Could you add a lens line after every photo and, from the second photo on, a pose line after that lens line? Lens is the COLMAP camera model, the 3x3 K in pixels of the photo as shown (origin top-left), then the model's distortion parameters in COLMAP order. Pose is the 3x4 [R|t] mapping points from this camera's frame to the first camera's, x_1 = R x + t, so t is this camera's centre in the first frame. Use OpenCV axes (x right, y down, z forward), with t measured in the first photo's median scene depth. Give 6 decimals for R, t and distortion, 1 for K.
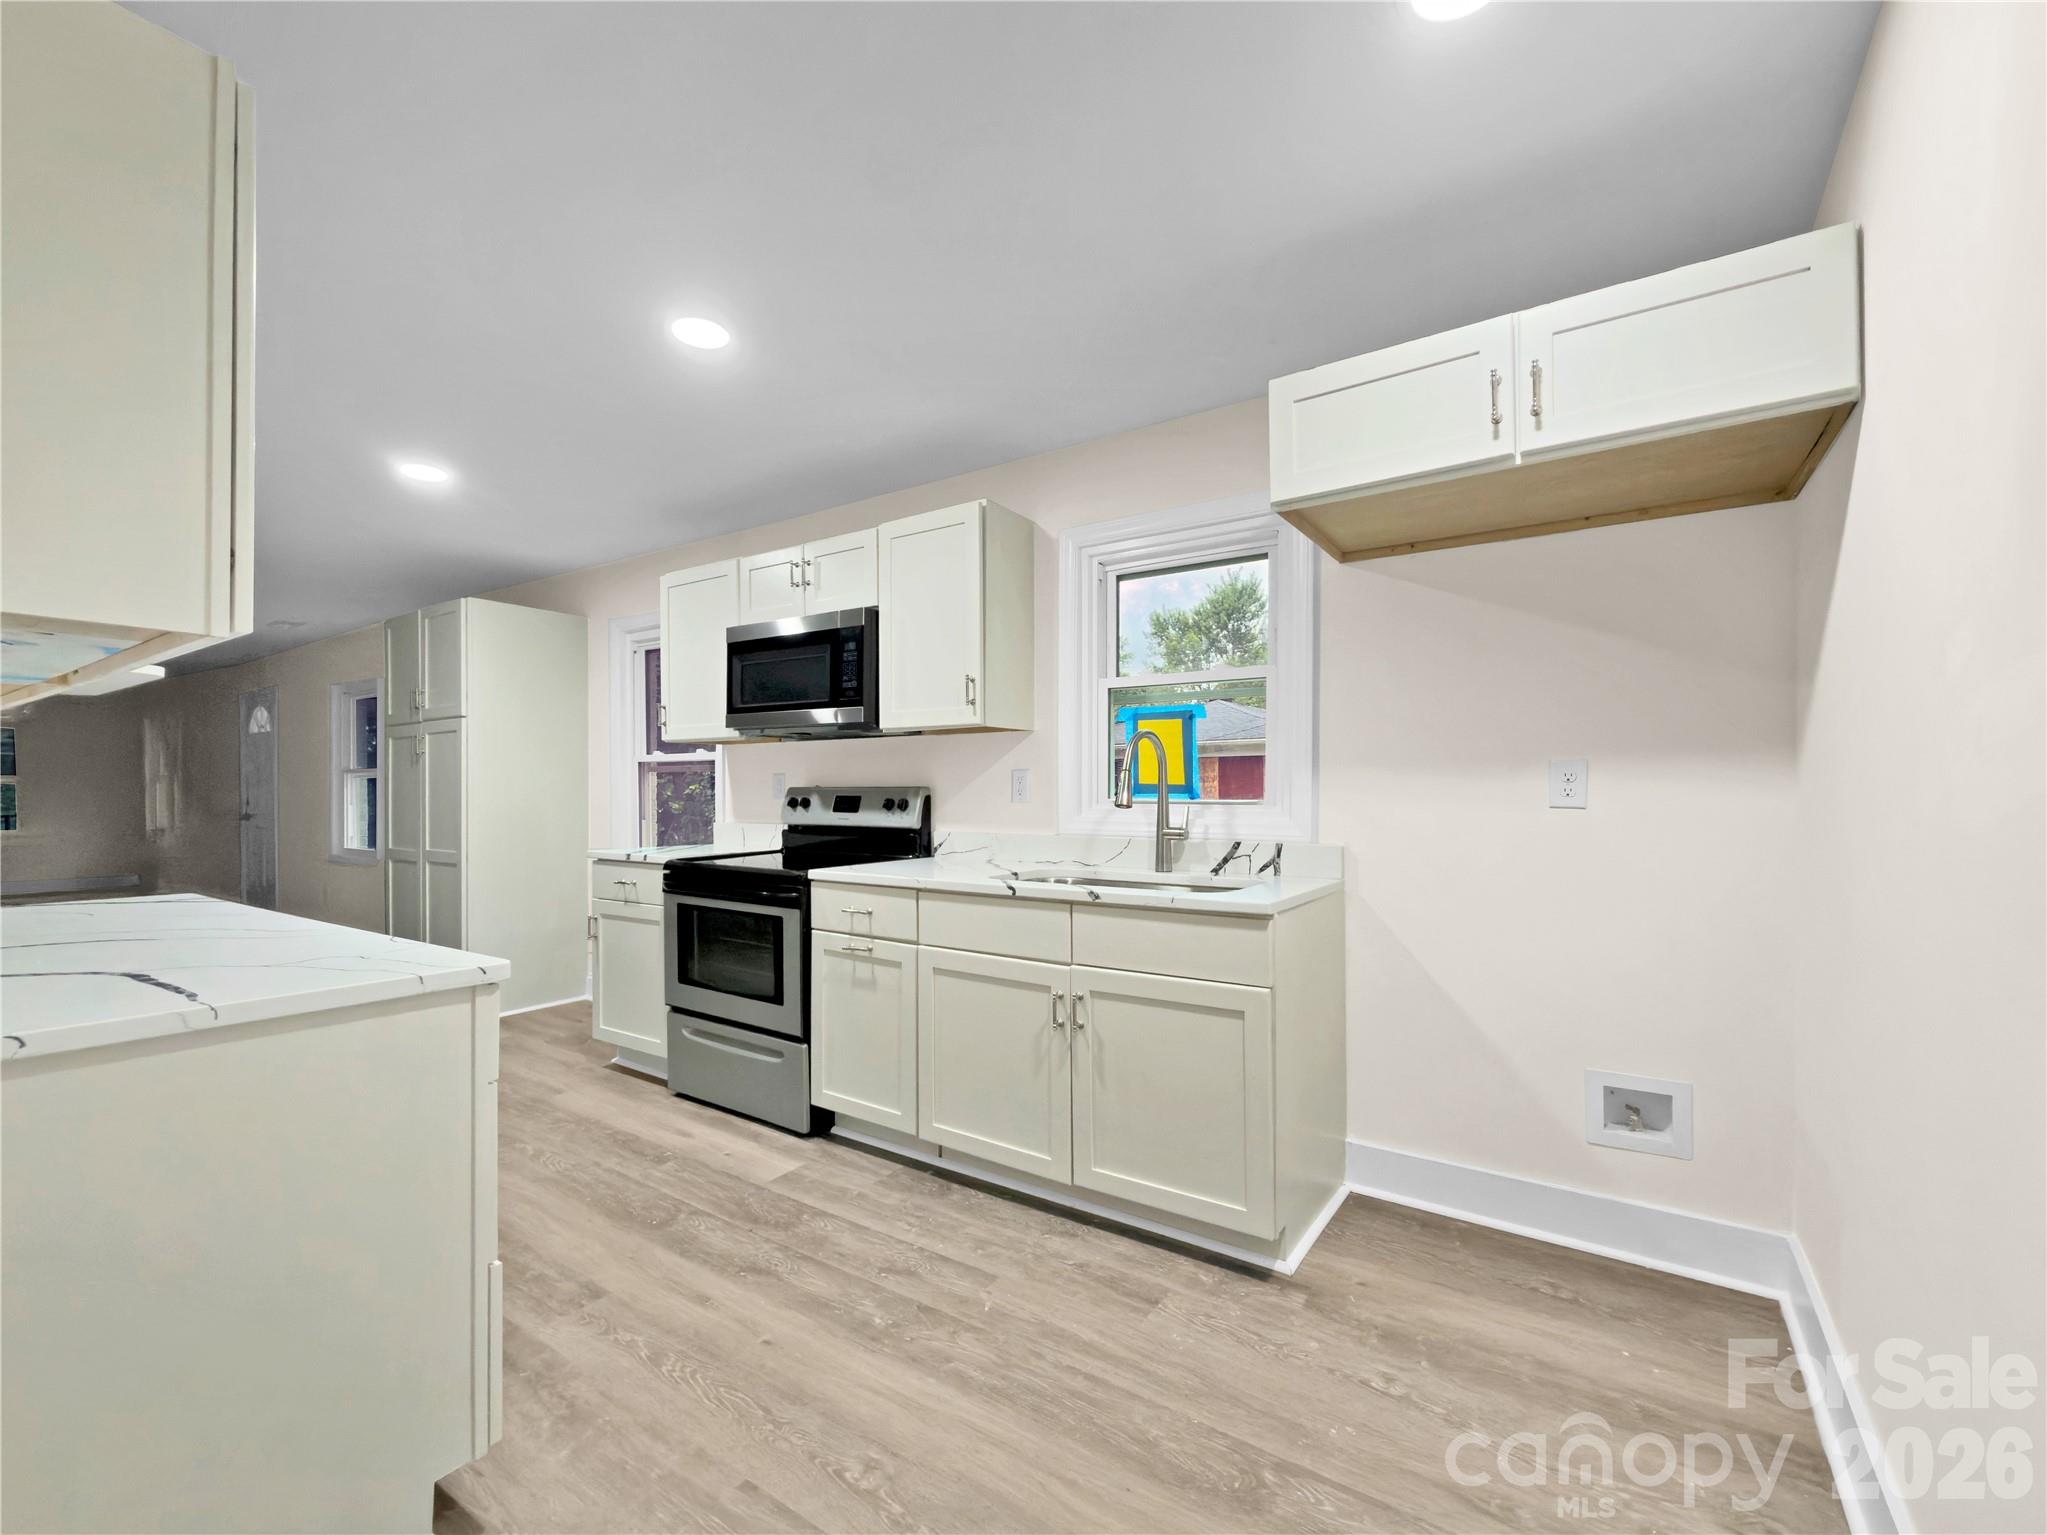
lens RADIAL K [[868.8, 0, 1027.2], [0, 868.8, 787.0], [0, 0, 1]] dist [0.007660, -0.000702]
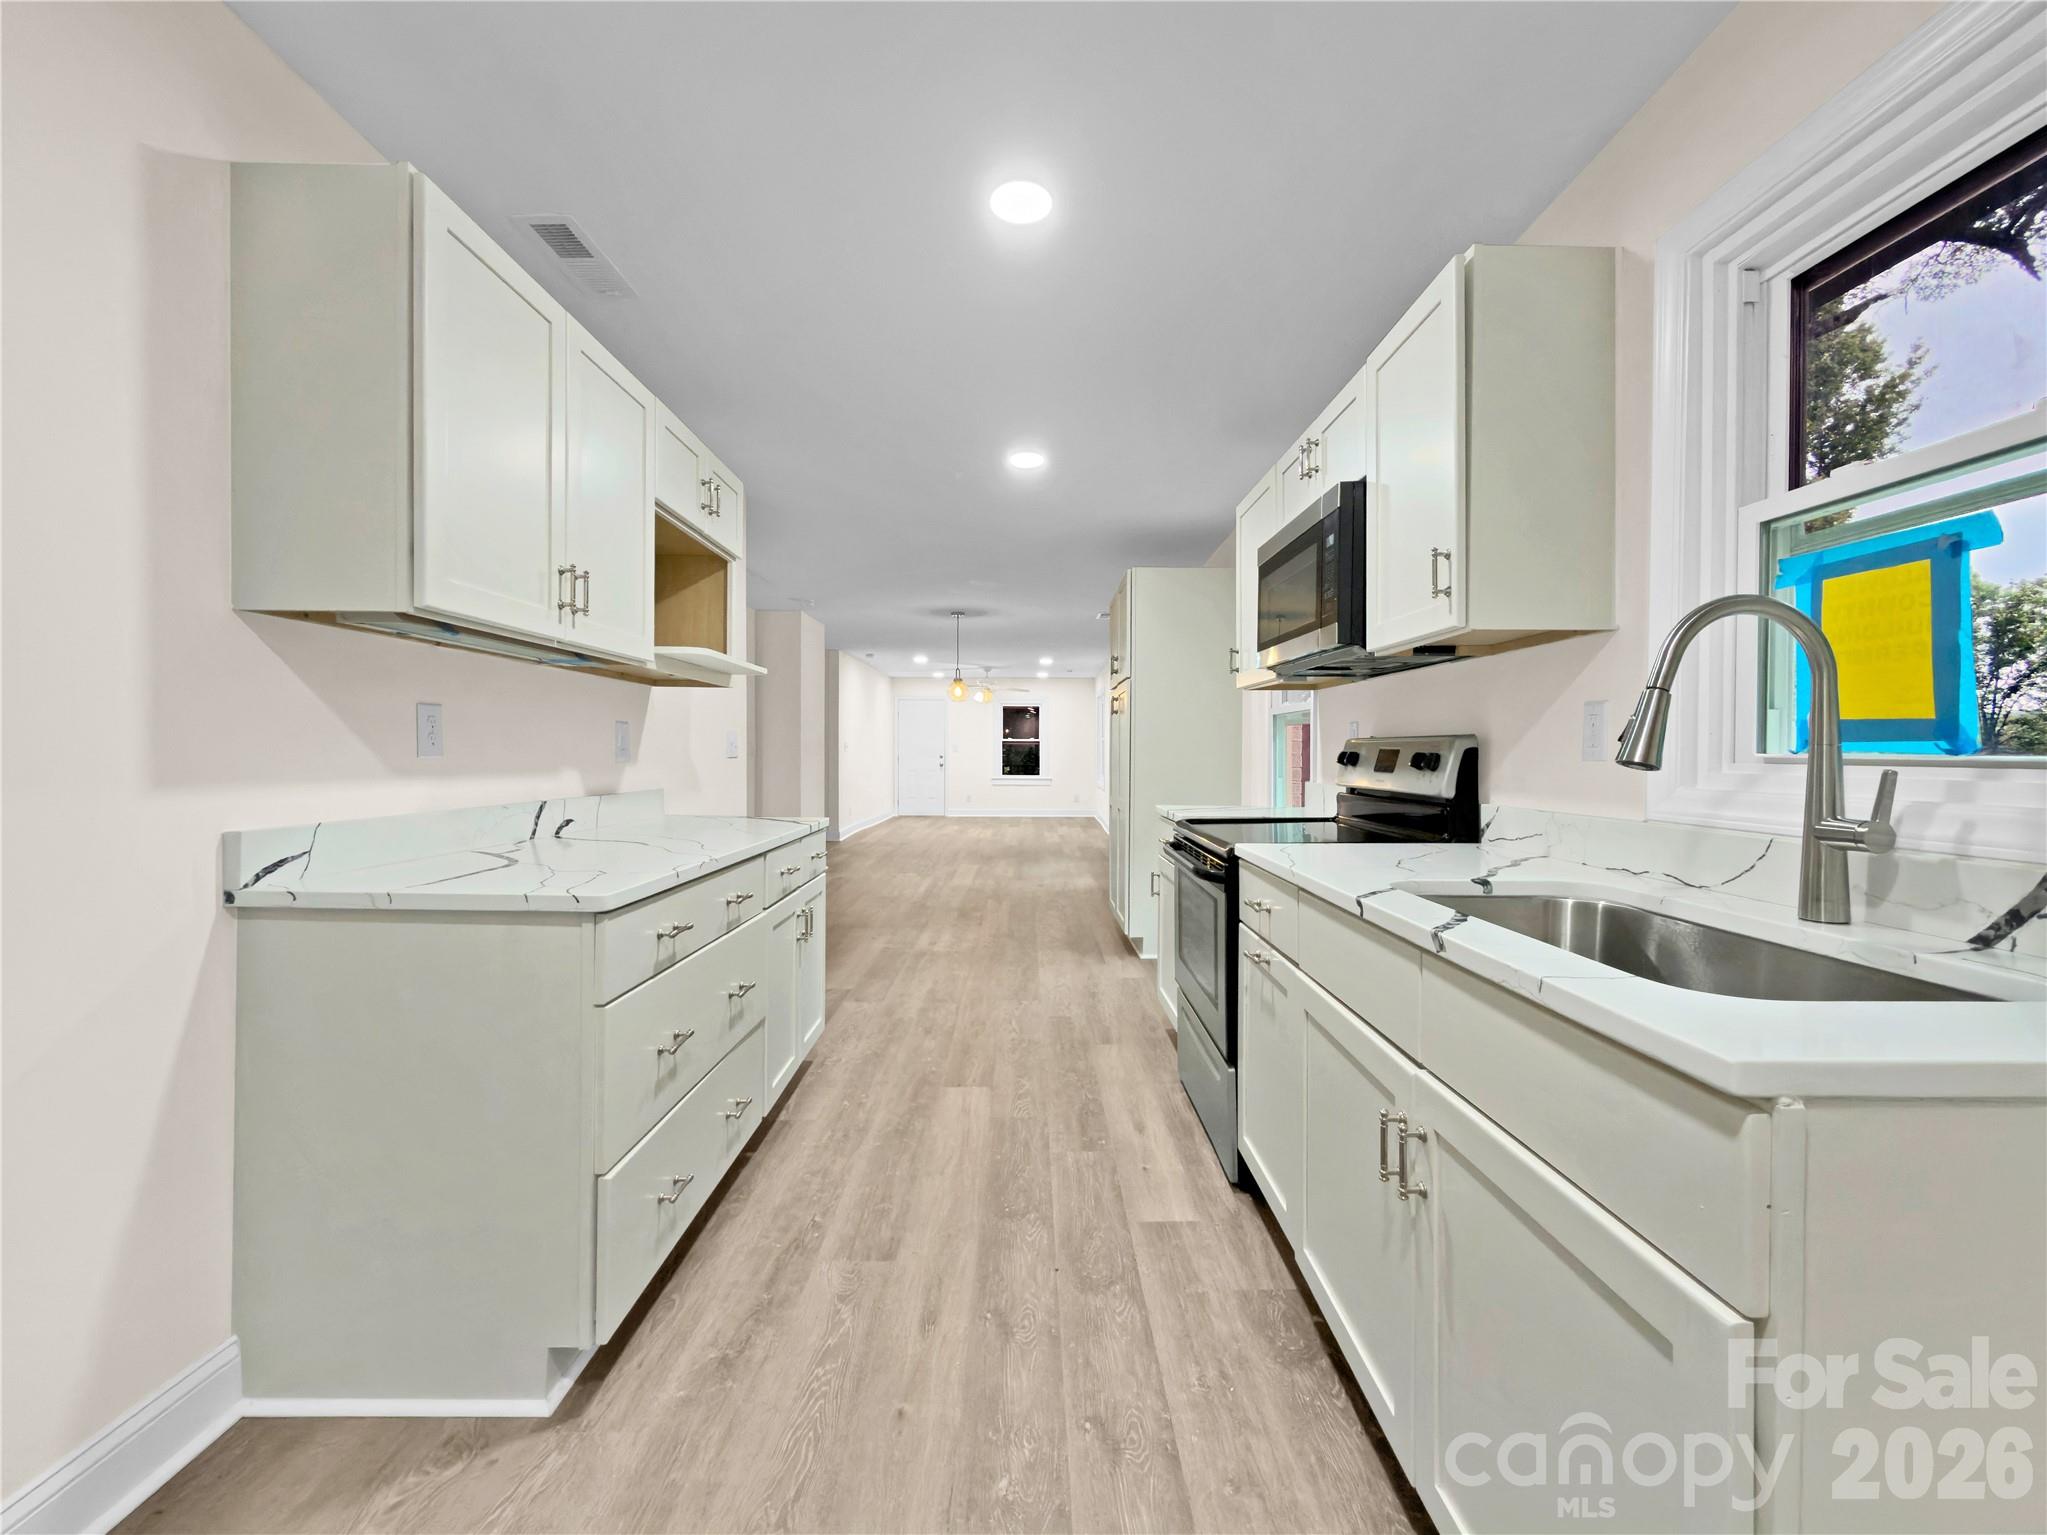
lens RADIAL K [[868.8, 0, 1022.1], [0, 868.8, 759.3], [0, 0, 1]] dist [0.007660, -0.000702]
pose [[0.568856, 0.010737, -0.822367, 0.284683], [-0.001193, 0.999924, 0.012230, 0.012614], [0.822436, -0.005976, 0.568826, 0.426068]]
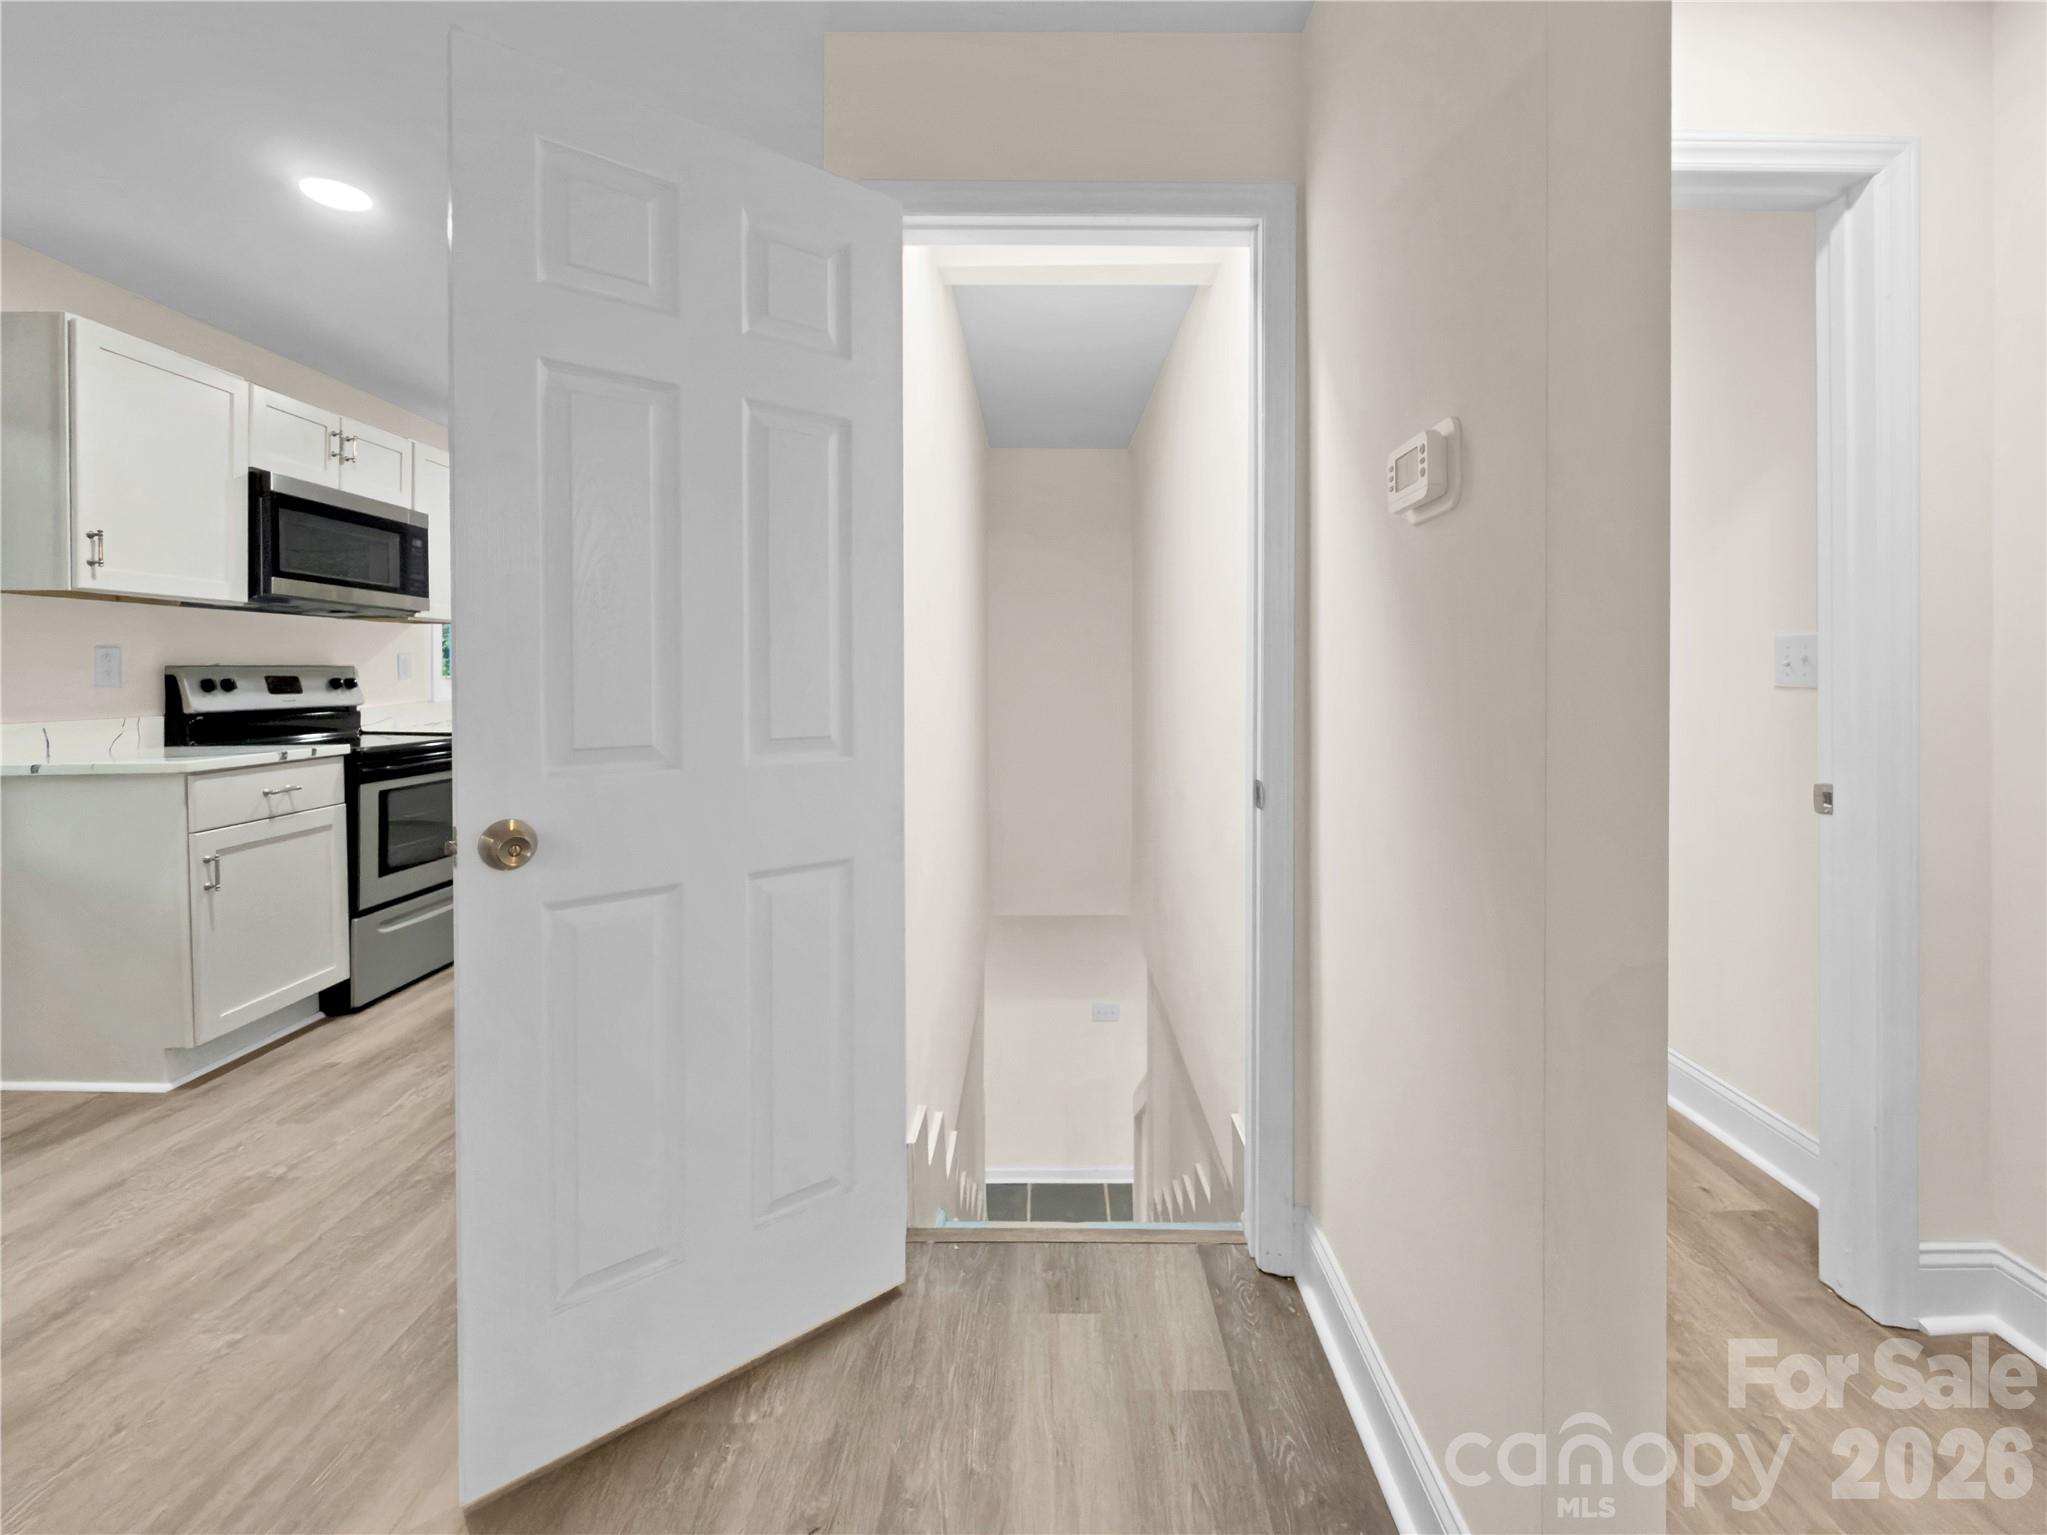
lens RADIAL K [[868.8, 0, 1026.2], [0, 868.8, 763.5], [0, 0, 1]] dist [0.007660, -0.000702]
pose [[-0.548971, -0.084792, 0.831530, -1.830327], [0.002349, 0.994681, 0.102980, 0.011455], [-0.835838, 0.058486, -0.545851, 1.097309]]
